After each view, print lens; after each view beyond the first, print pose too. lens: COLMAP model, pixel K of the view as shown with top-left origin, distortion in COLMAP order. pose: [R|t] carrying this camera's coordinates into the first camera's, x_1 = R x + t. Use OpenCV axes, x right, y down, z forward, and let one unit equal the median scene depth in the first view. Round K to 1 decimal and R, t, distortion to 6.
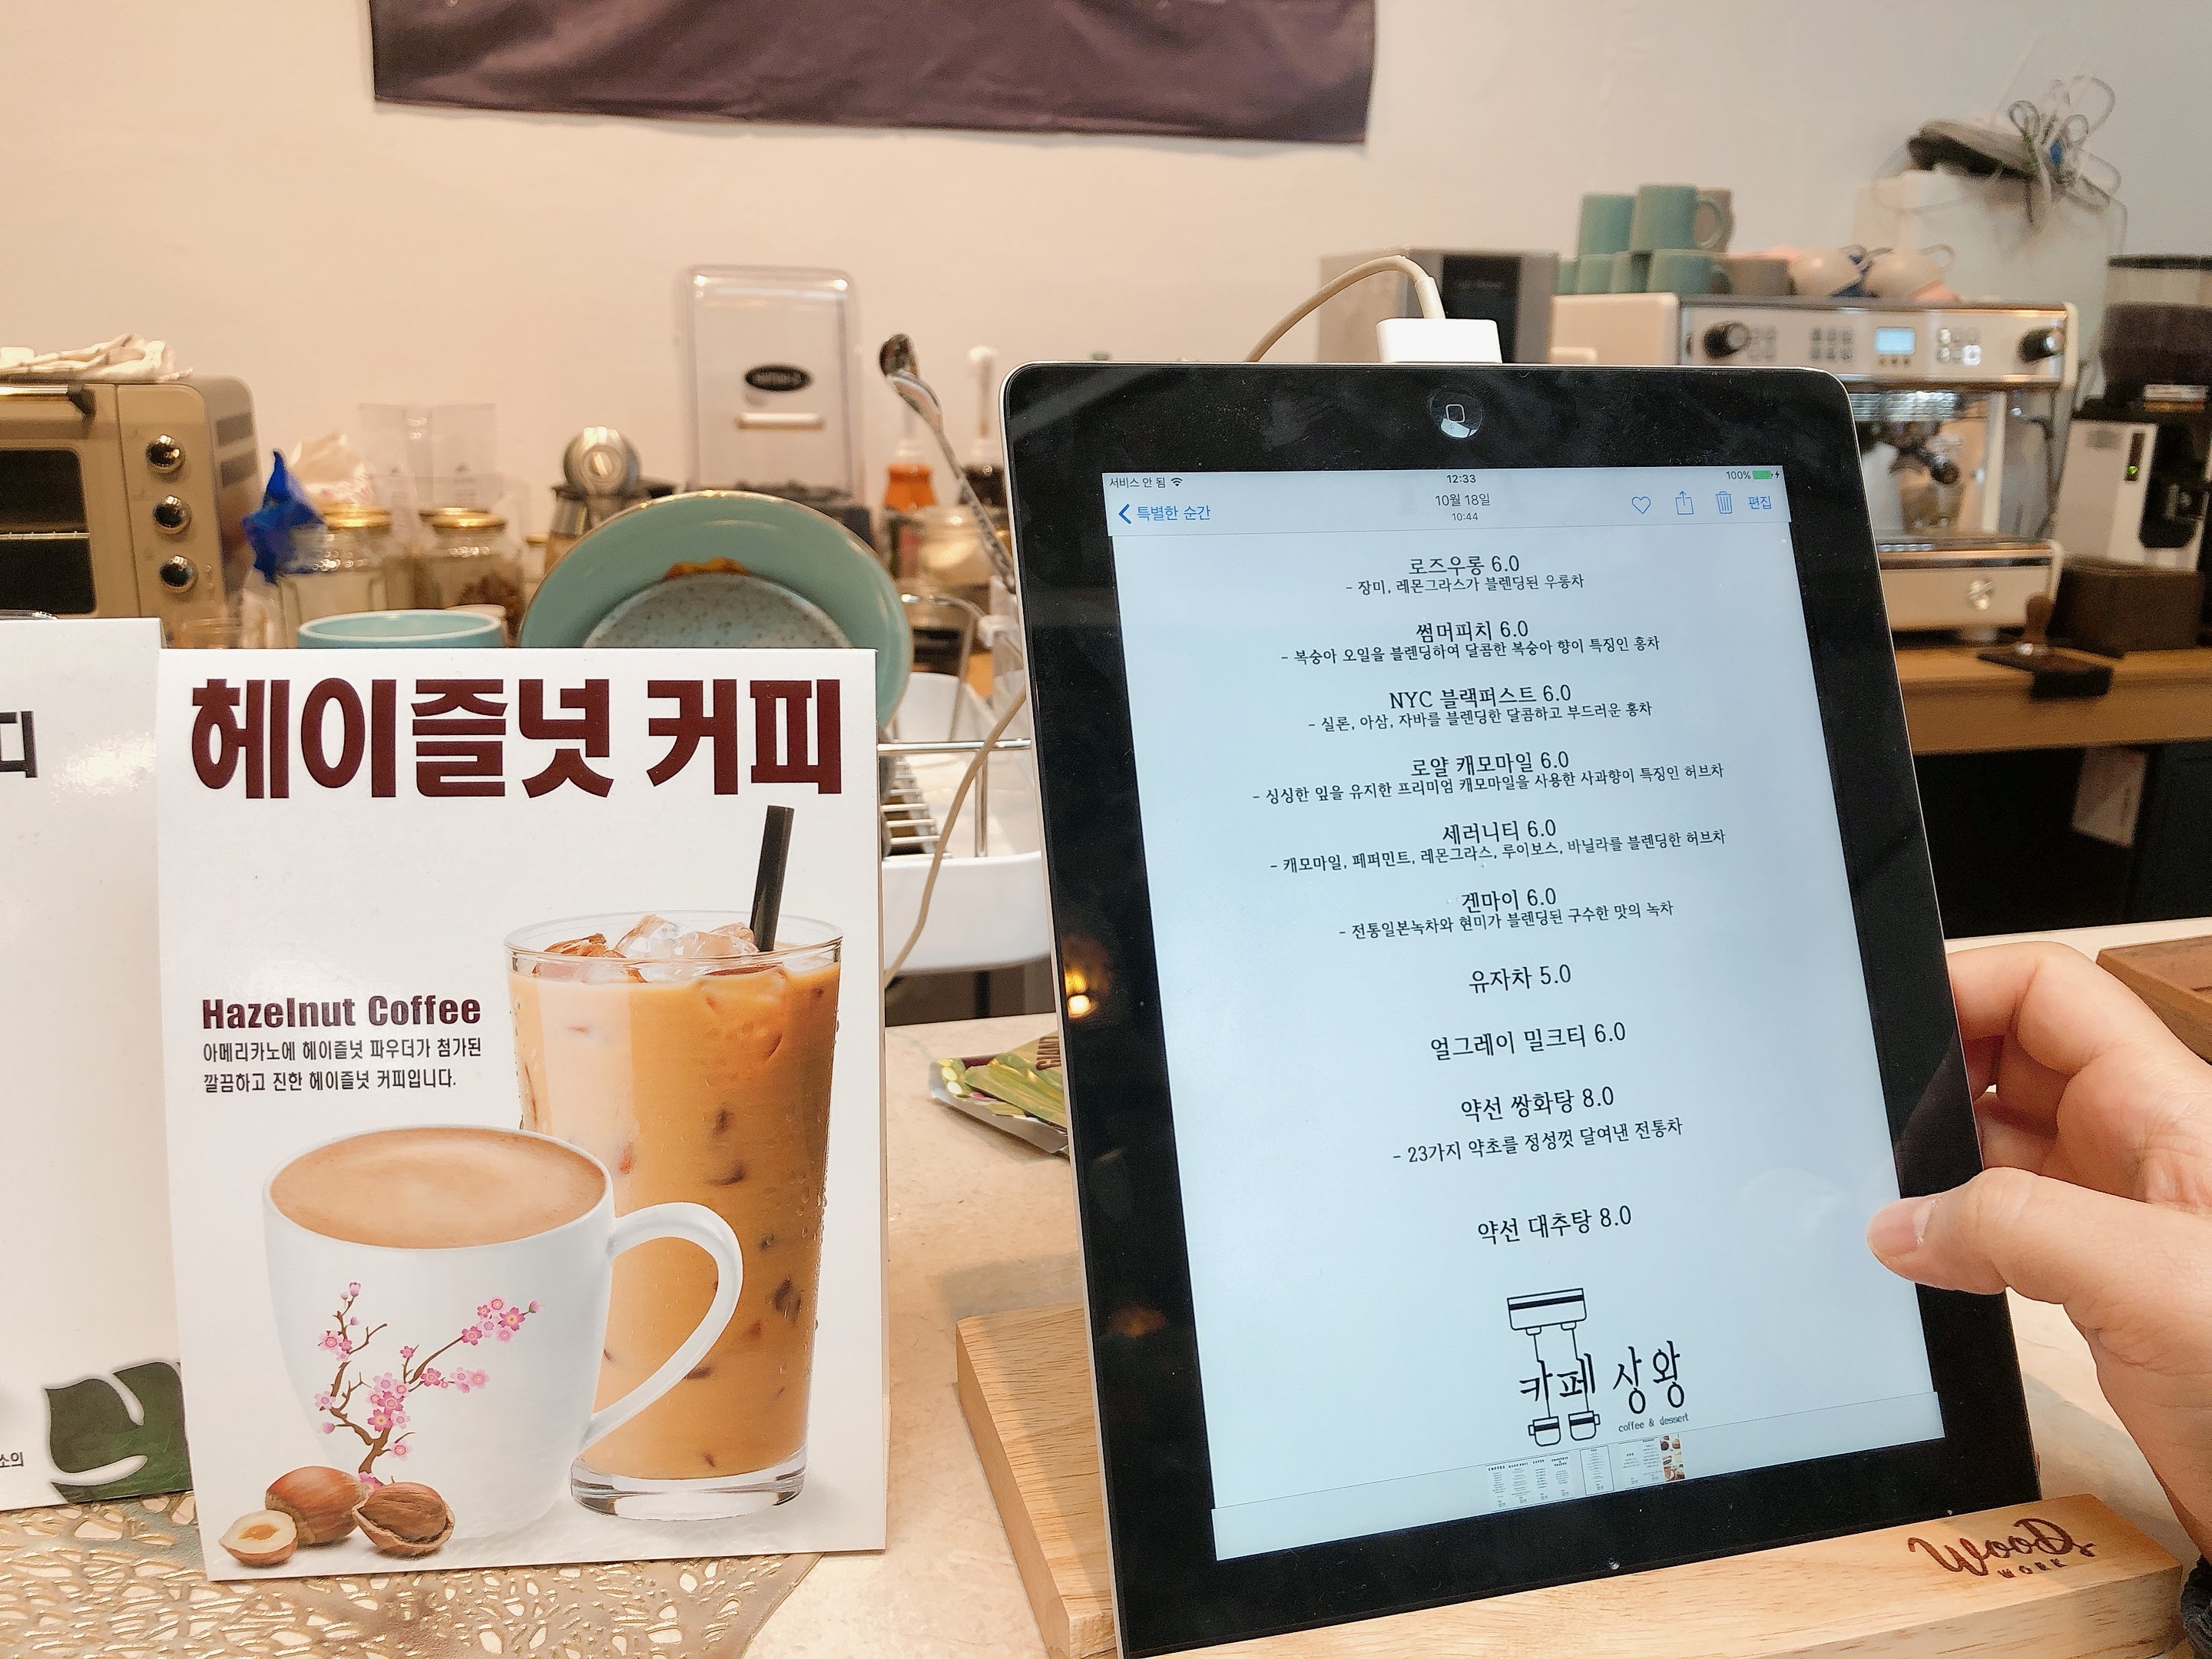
lens RADIAL K [[1784.6, 0, 1115.7], [0, 1784.6, 858.6], [0, 0, 1]] dist [0.002901, -0.005963]
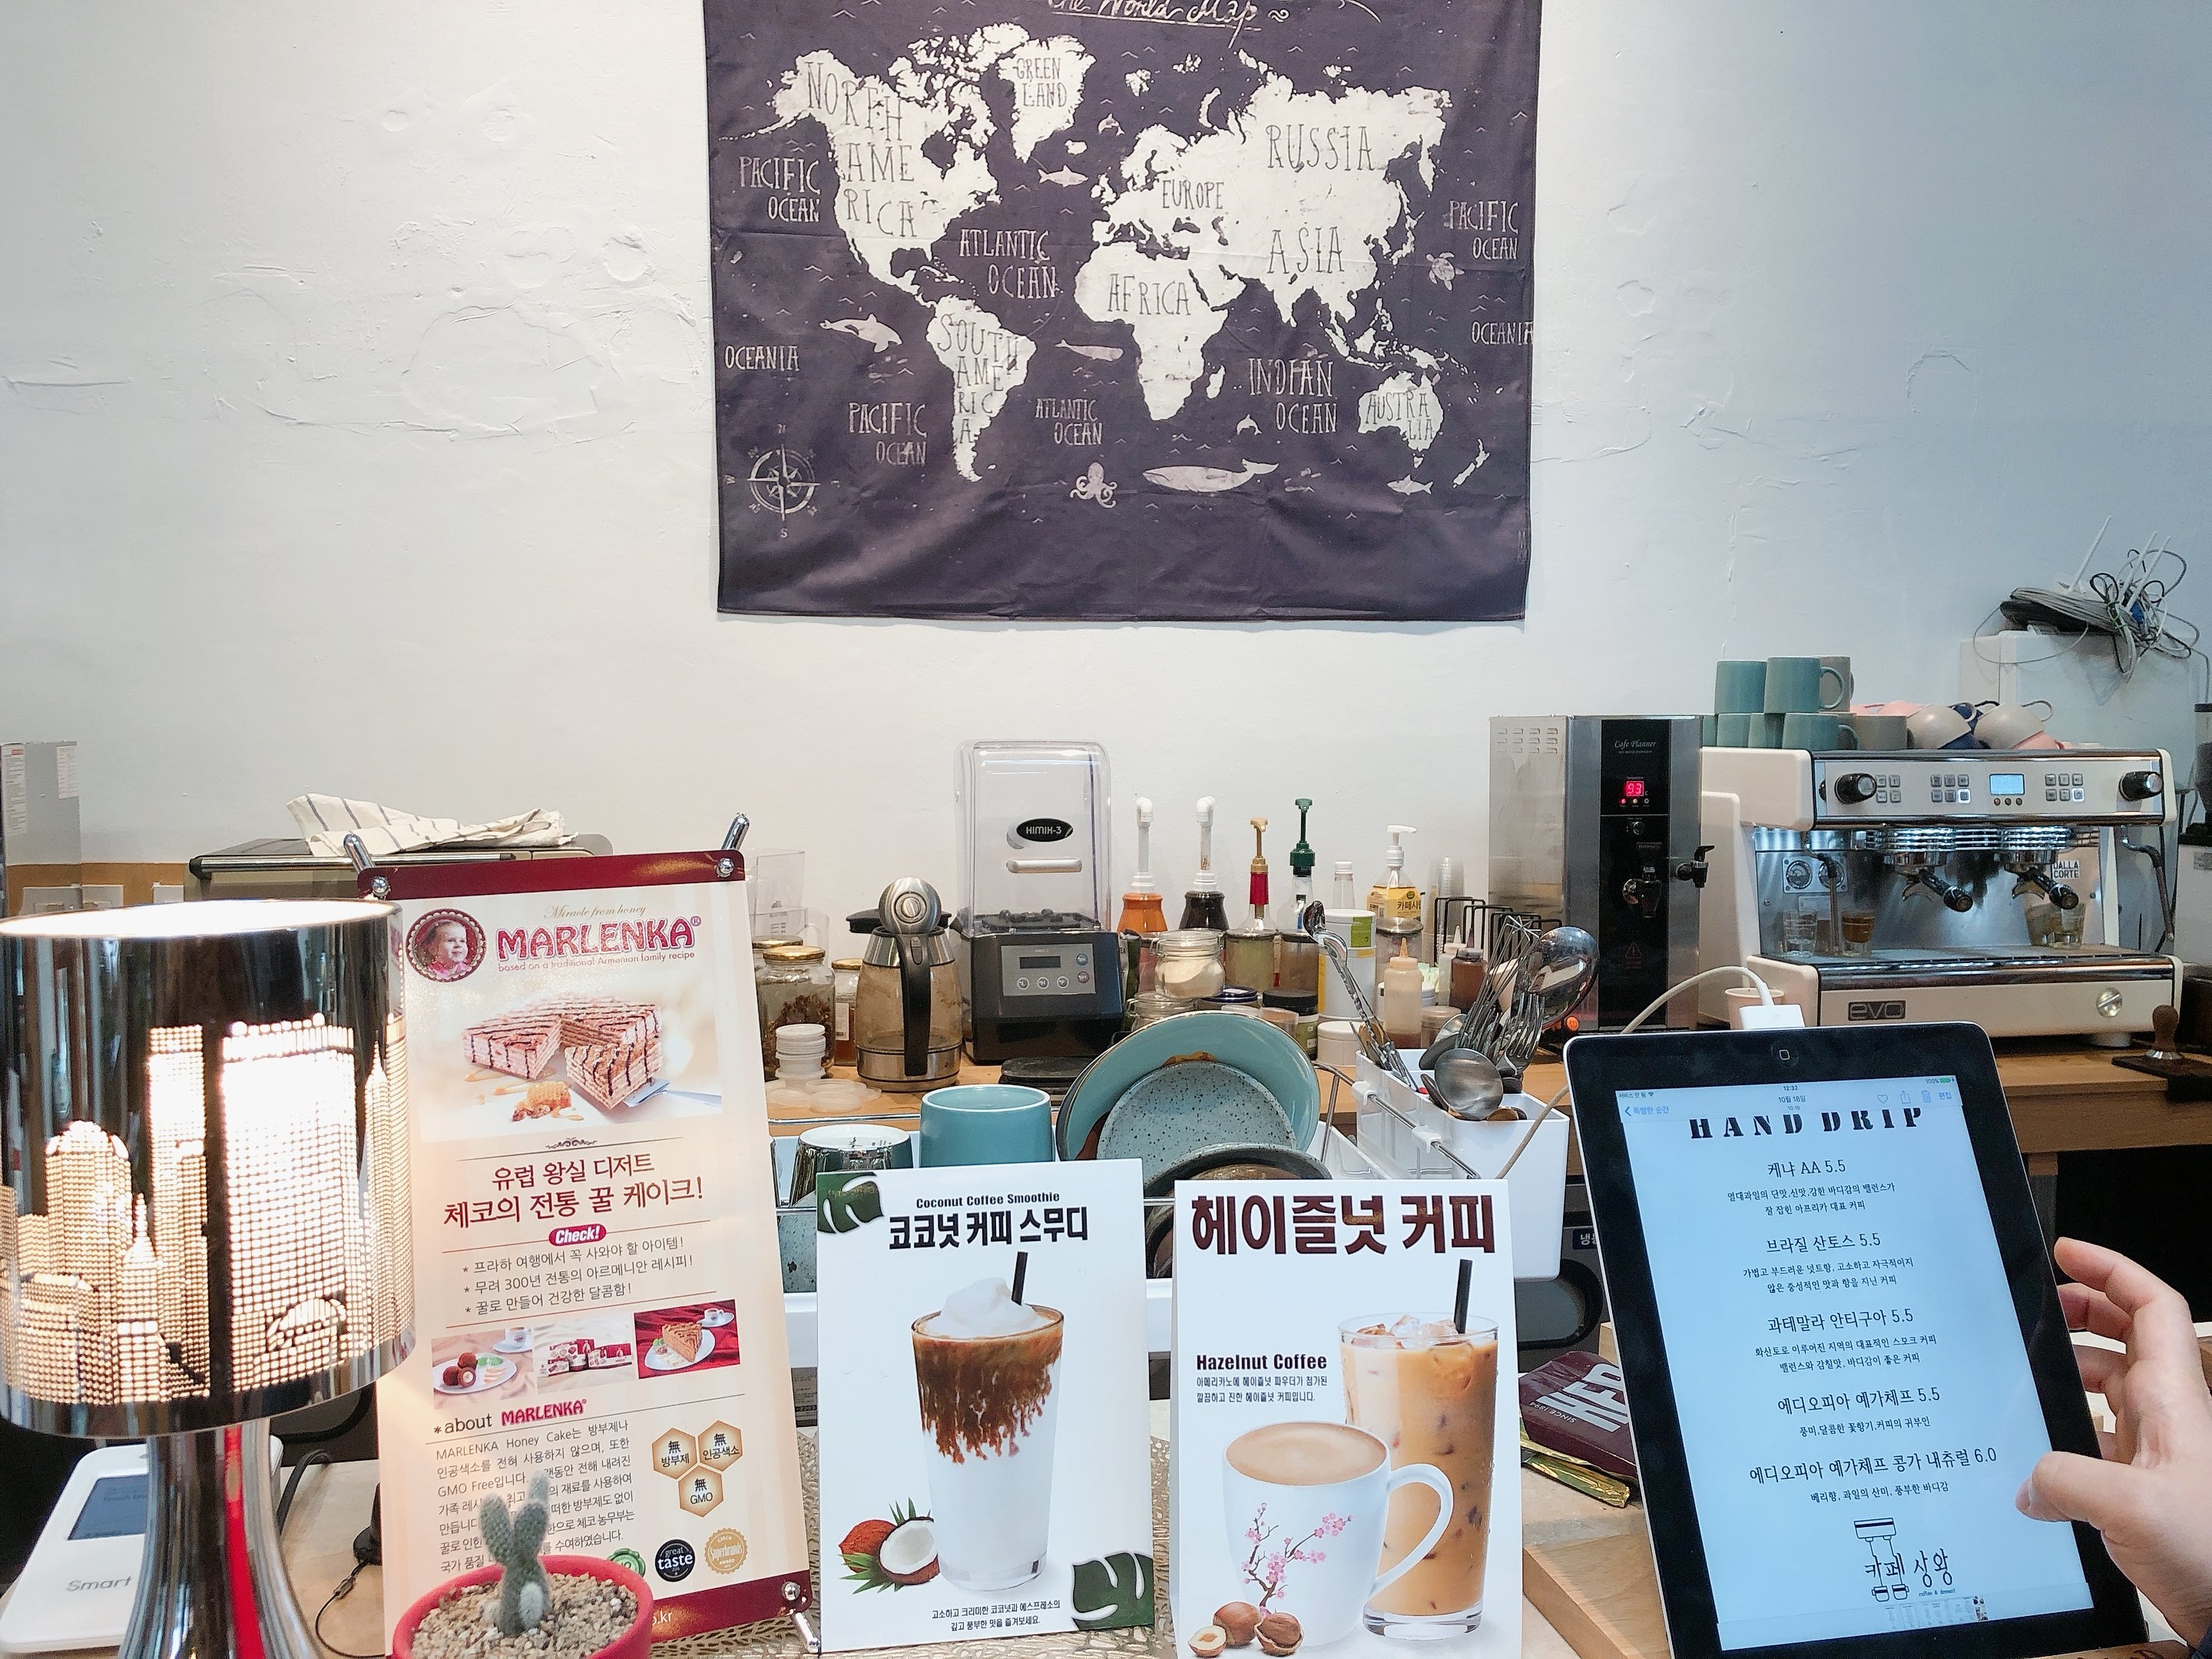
lens RADIAL K [[1784.6, 0, 1108.5], [0, 1784.6, 838.3], [0, 0, 1]] dist [0.002901, -0.005963]
pose [[0.997623, -0.008682, -0.068365, -0.379050], [-0.006182, 0.976758, -0.214258, -0.049887], [0.068637, 0.214171, 0.974382, -0.932277]]
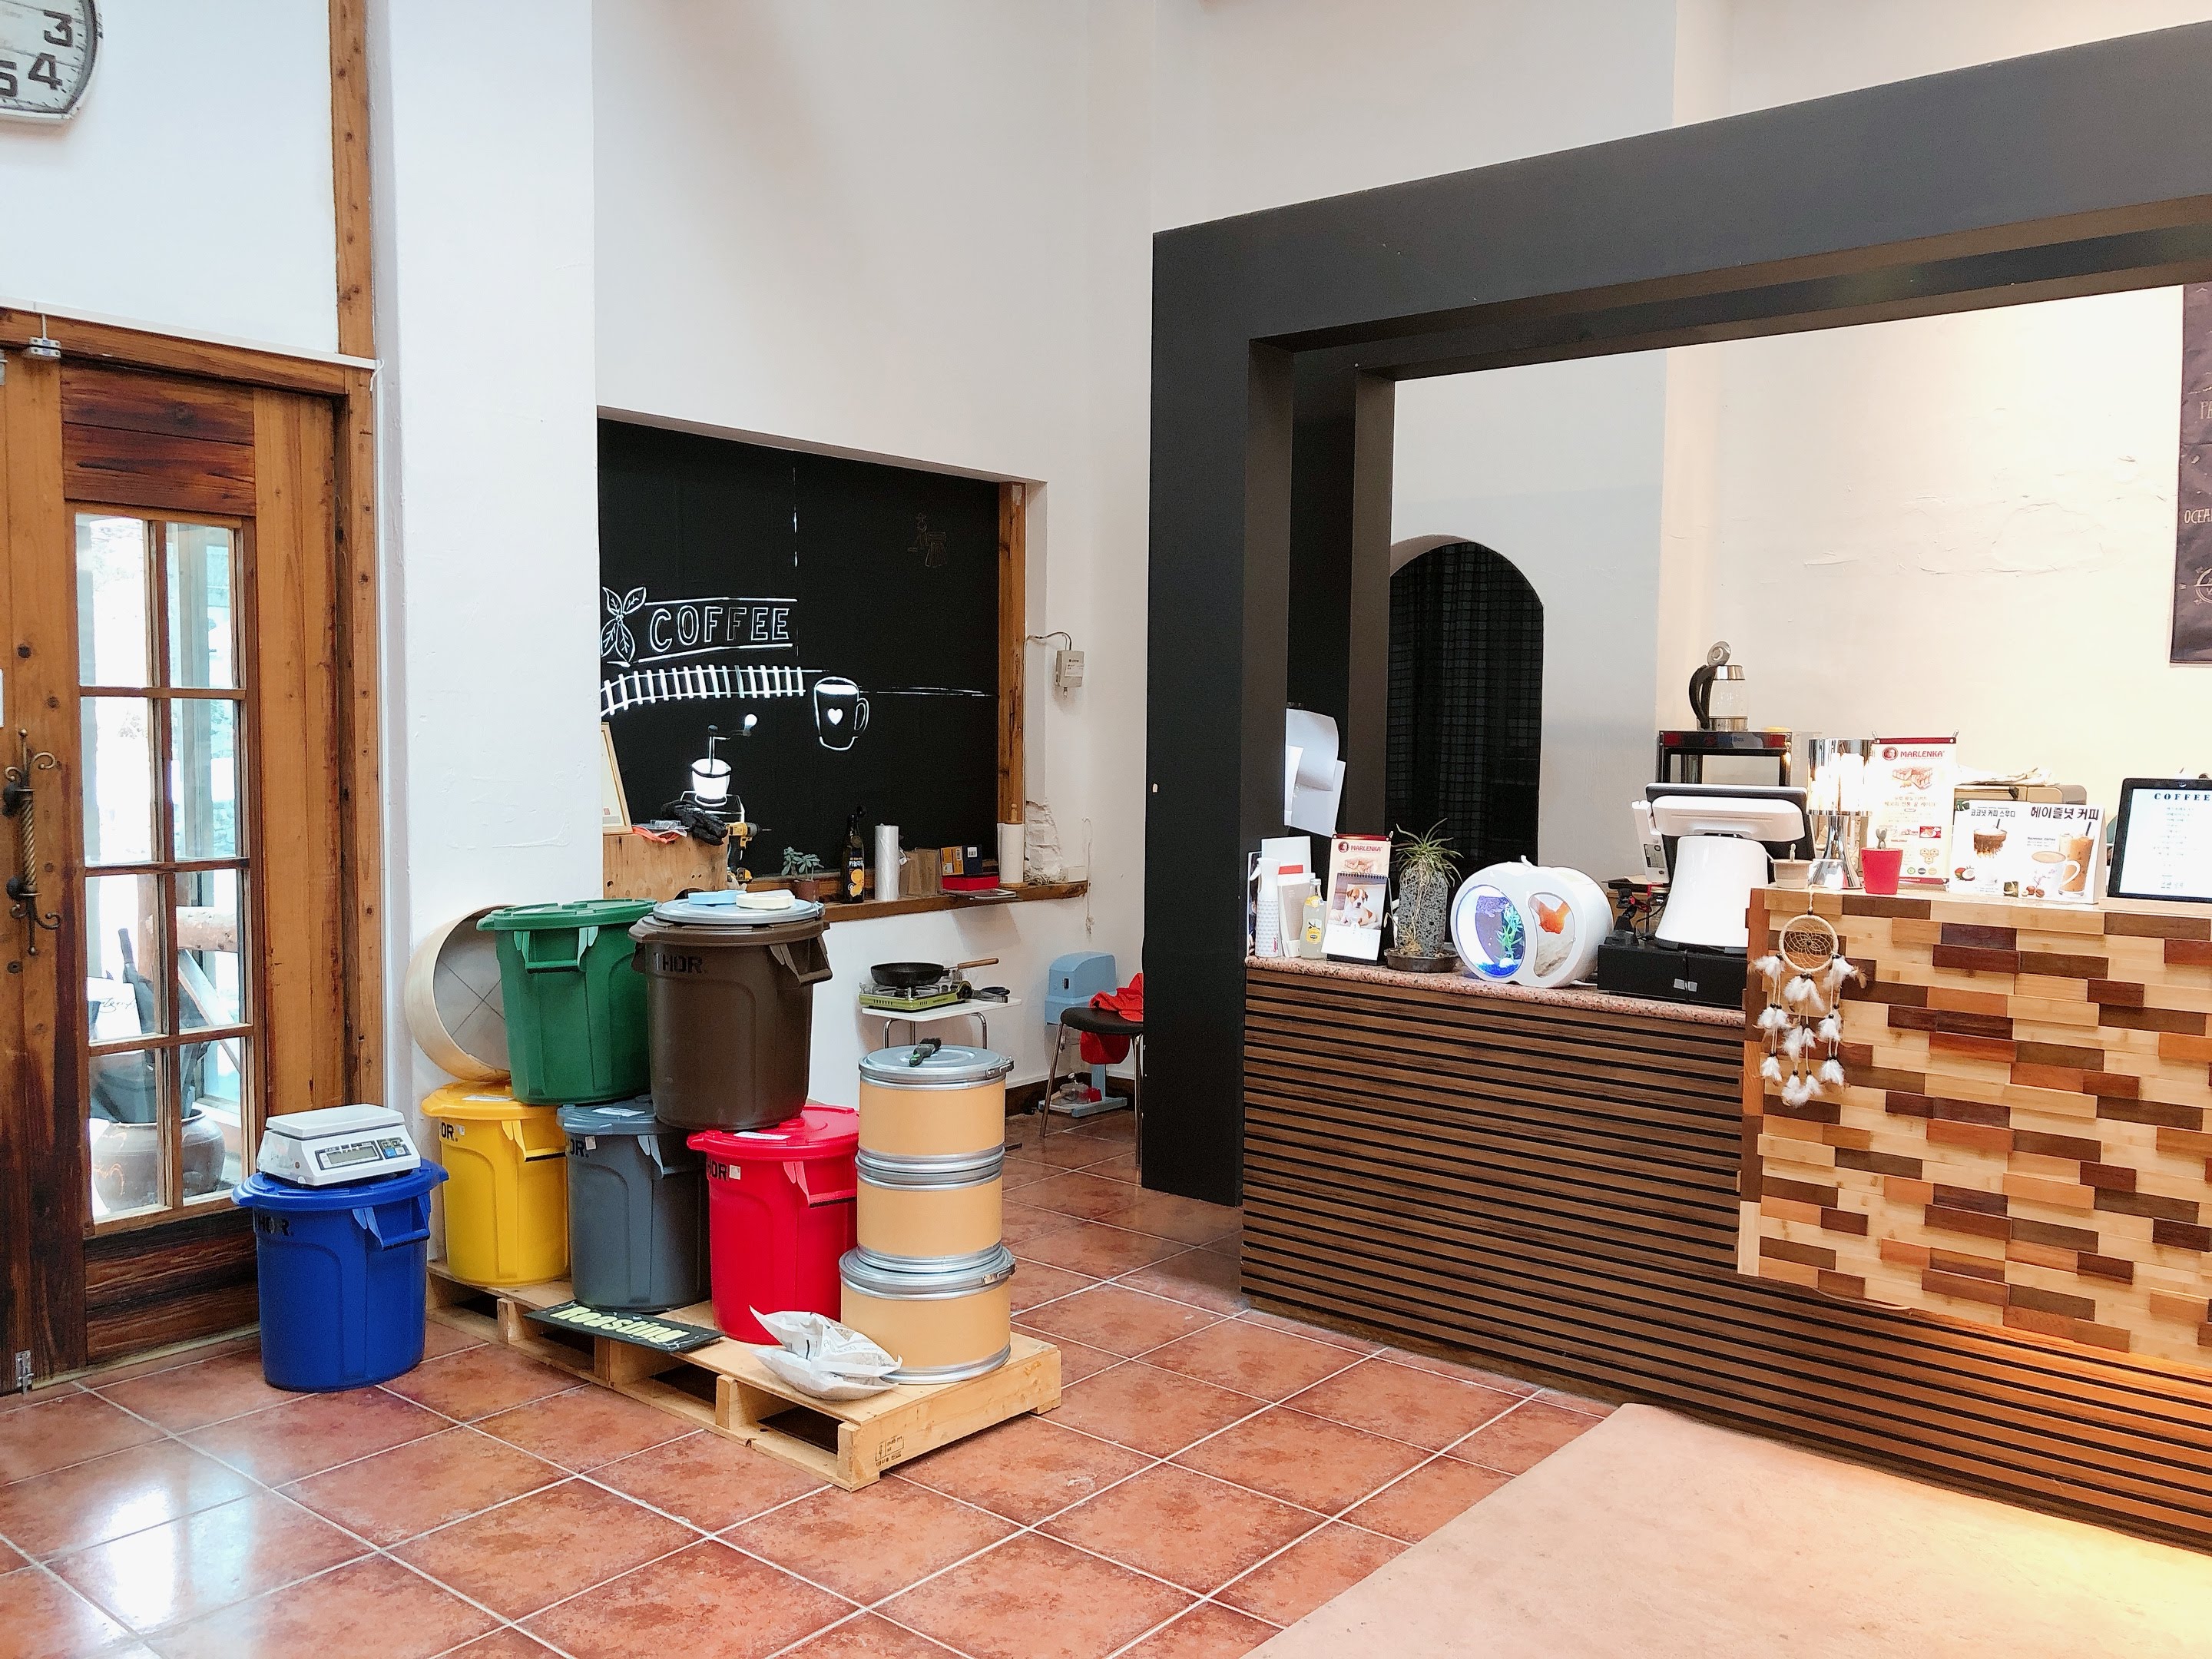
lens RADIAL K [[1784.6, 0, 1103.6], [0, 1784.6, 815.8], [0, 0, 1]] dist [0.002901, -0.005963]
pose [[0.560972, 0.031518, -0.827235, 3.999892], [-0.235254, 0.964145, -0.122798, 1.984081], [0.793704, 0.263497, 0.548273, -7.111362]]
